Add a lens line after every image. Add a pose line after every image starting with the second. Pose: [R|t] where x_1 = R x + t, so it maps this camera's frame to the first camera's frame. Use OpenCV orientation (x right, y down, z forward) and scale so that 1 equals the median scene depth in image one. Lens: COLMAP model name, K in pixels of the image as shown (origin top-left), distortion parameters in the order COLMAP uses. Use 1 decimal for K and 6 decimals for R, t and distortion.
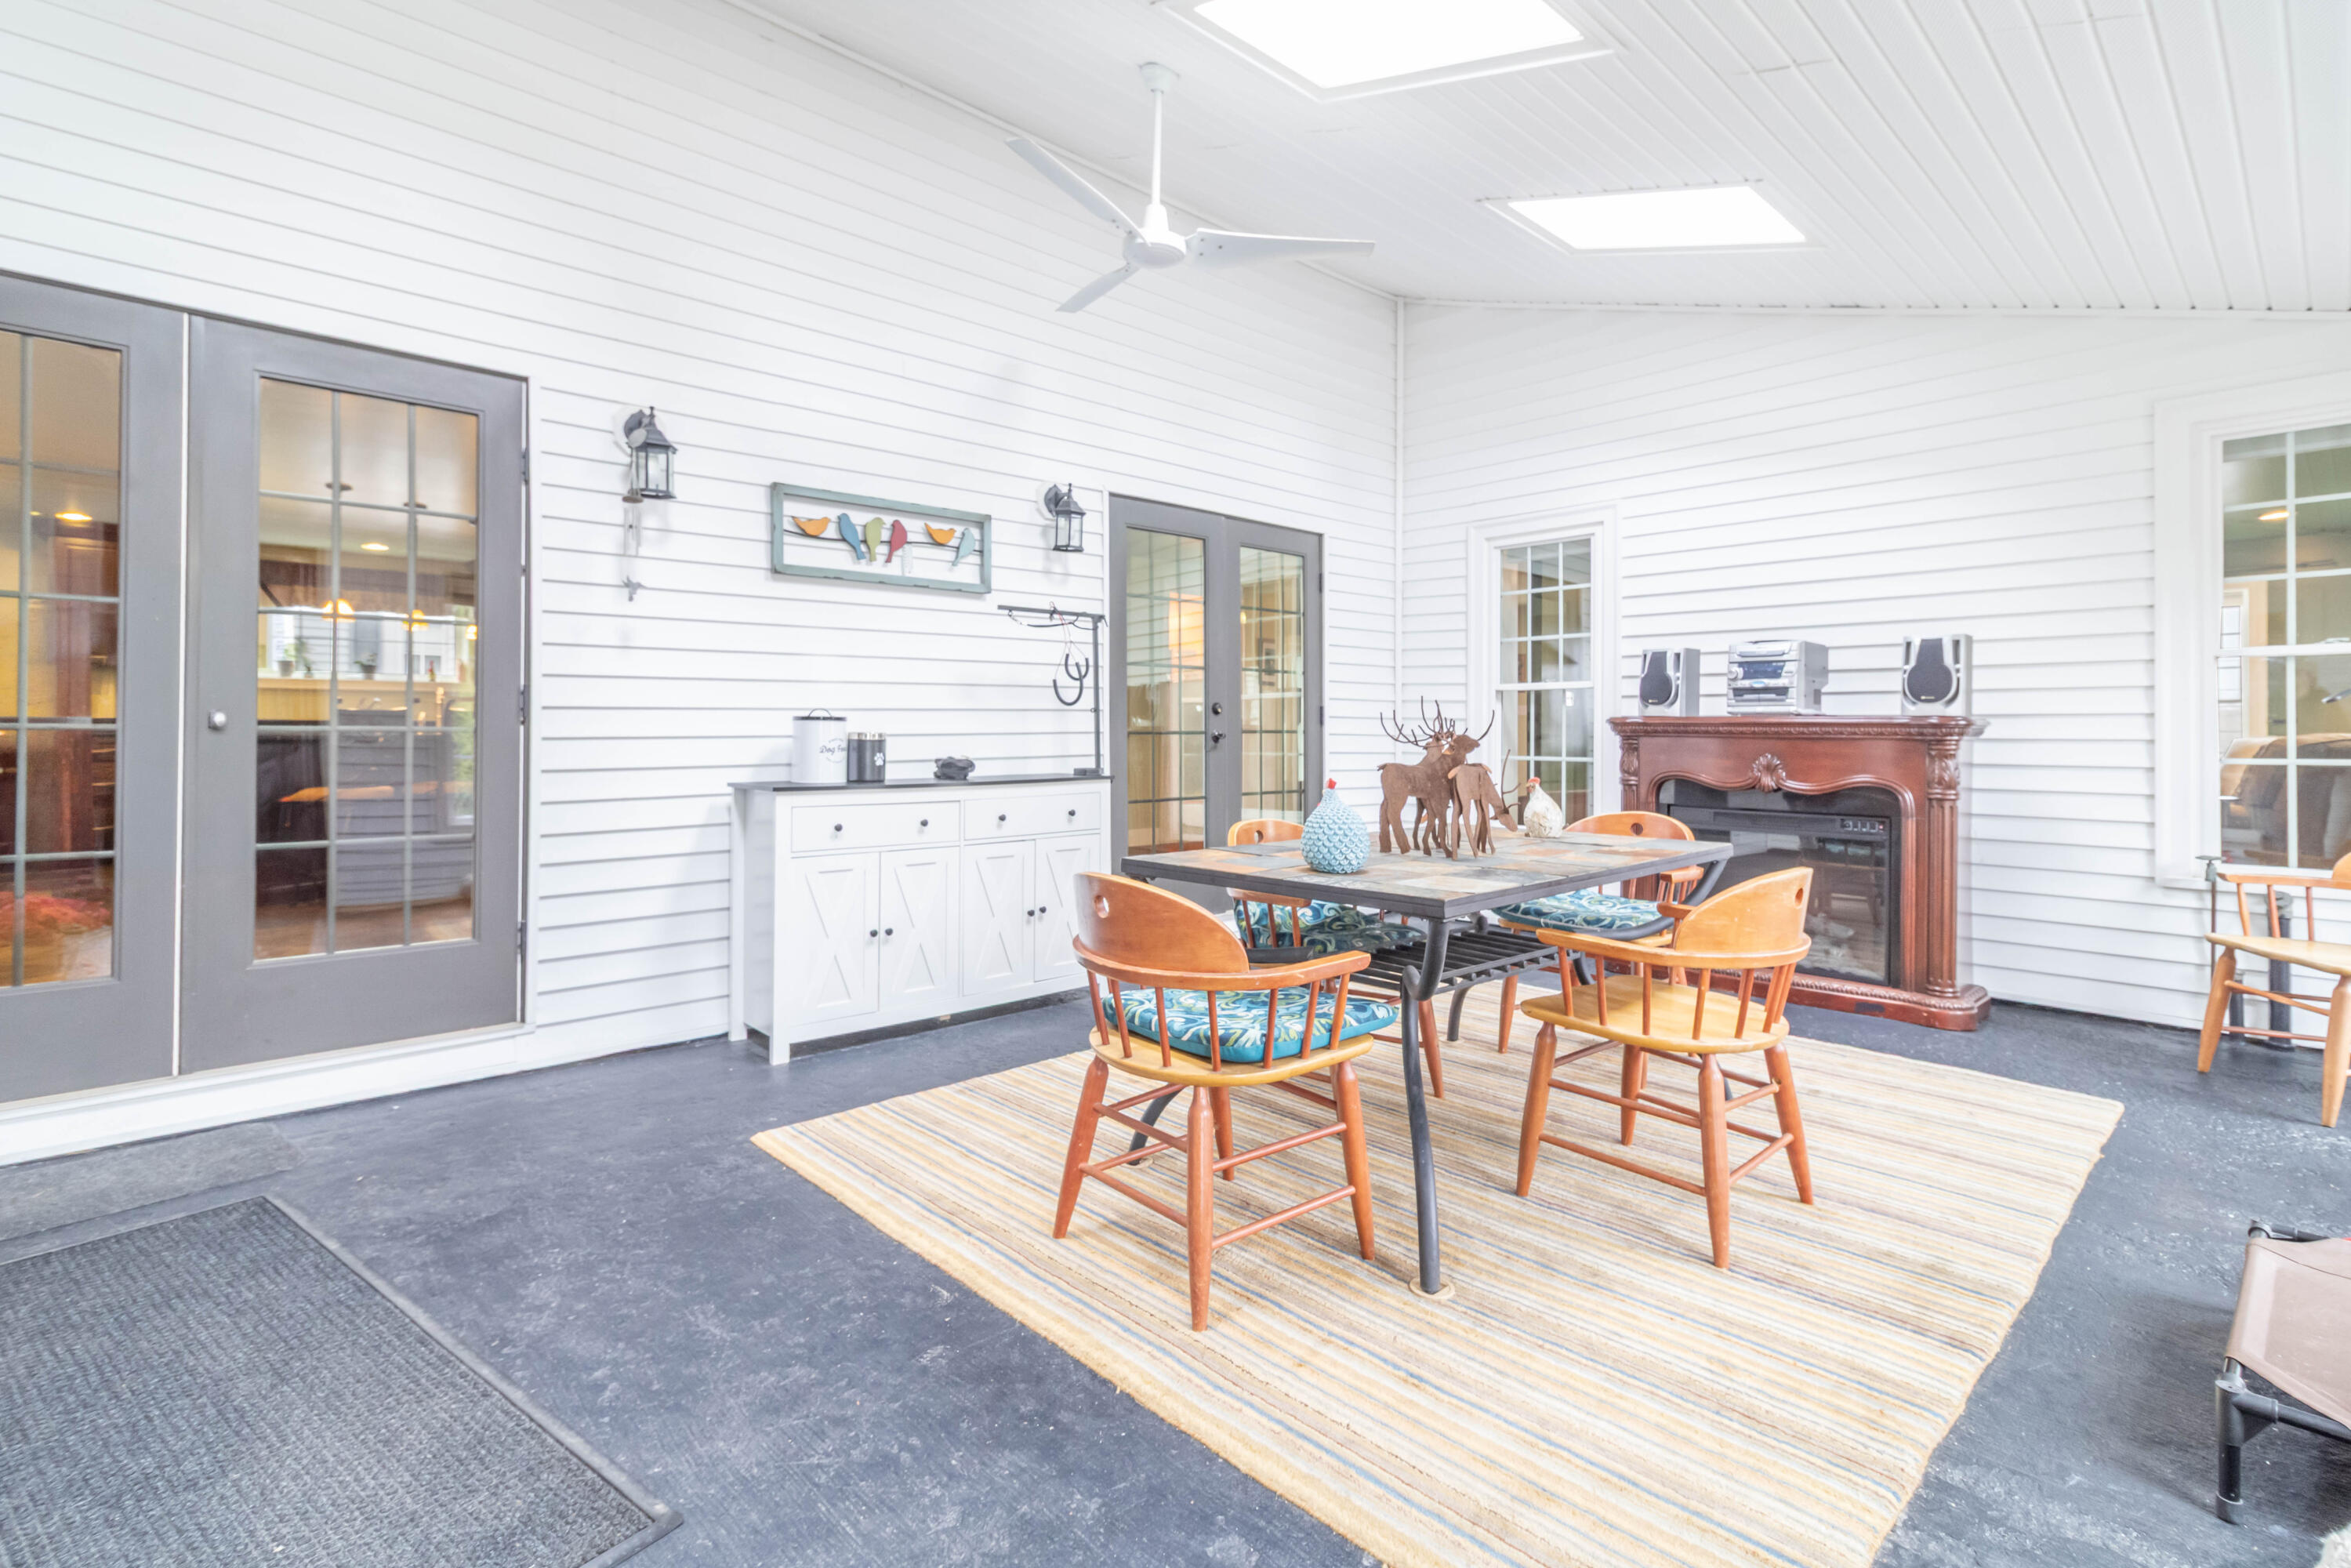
lens RADIAL K [[1105.6, 0, 1193.7], [0, 1105.6, 723.8], [0, 0, 1]] dist [0.020757, 0.000212]
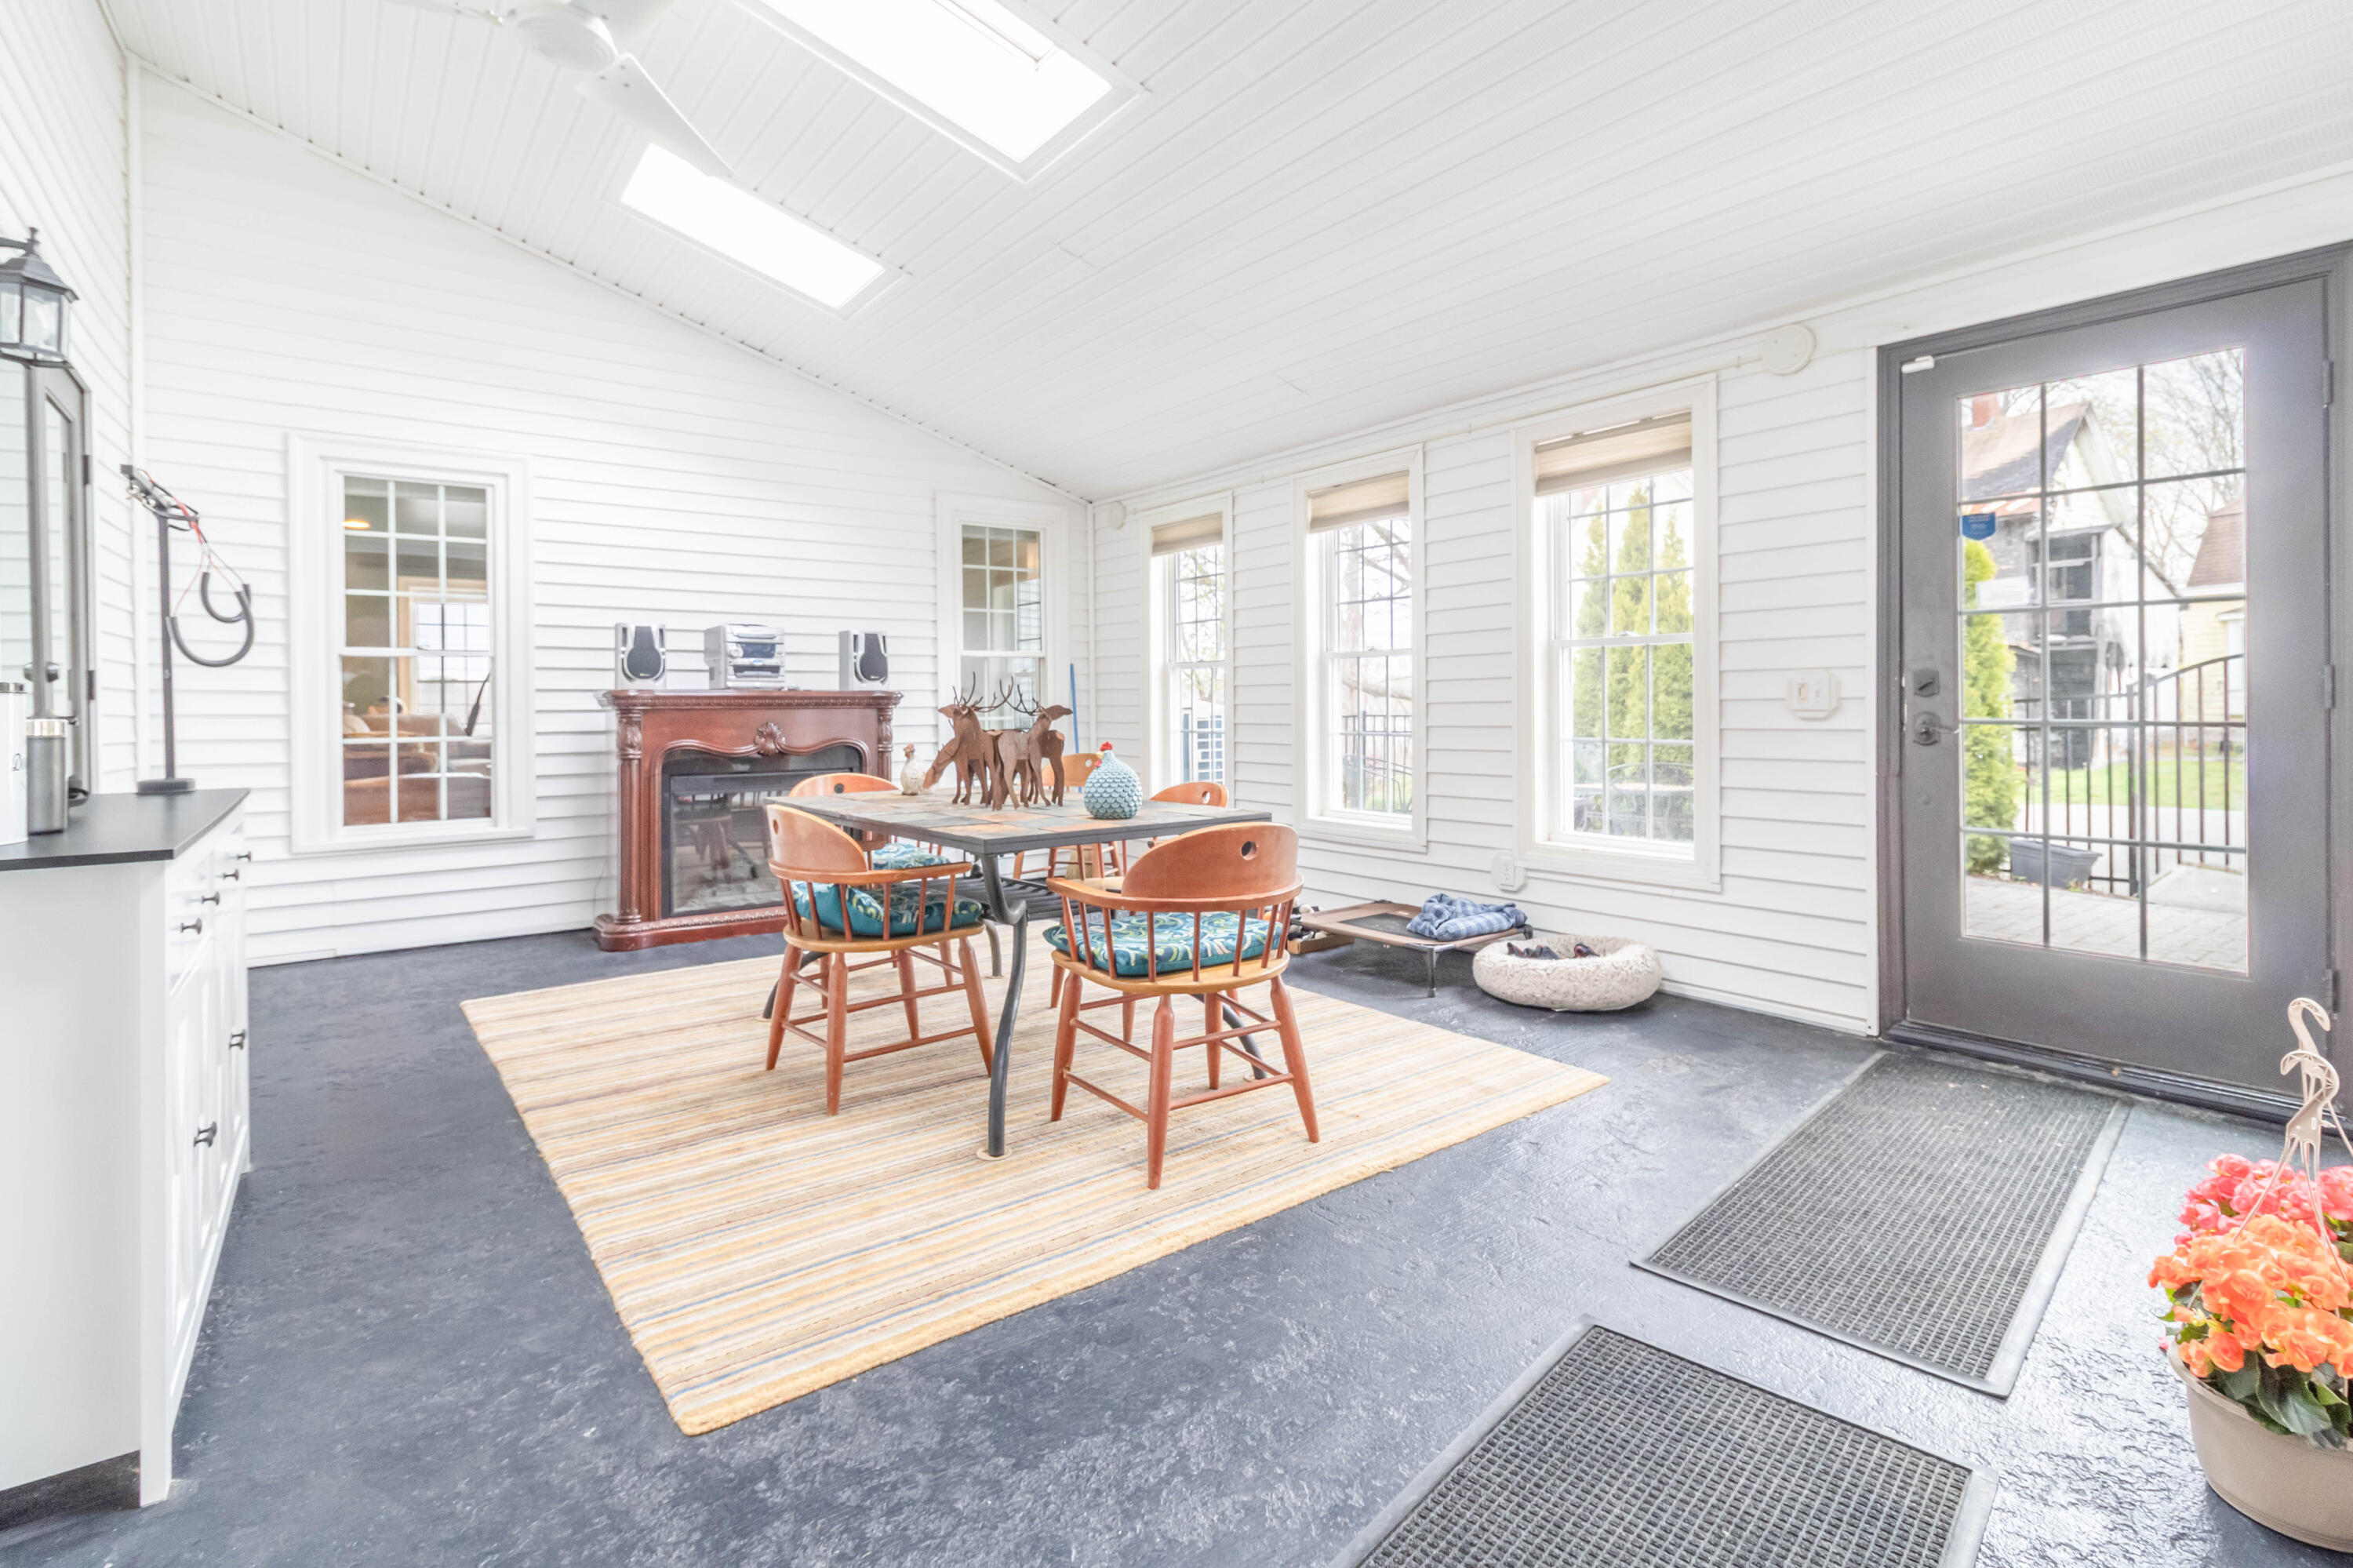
lens RADIAL K [[1106.6, 0, 1189.4], [0, 1106.6, 704.1], [0, 0, 1]] dist [0.020757, 0.000212]
pose [[0.120468, -0.007835, 0.992686, -0.639492], [0.008815, 0.999938, 0.006823, 0.003504], [-0.992678, 0.007929, 0.120530, 0.470964]]
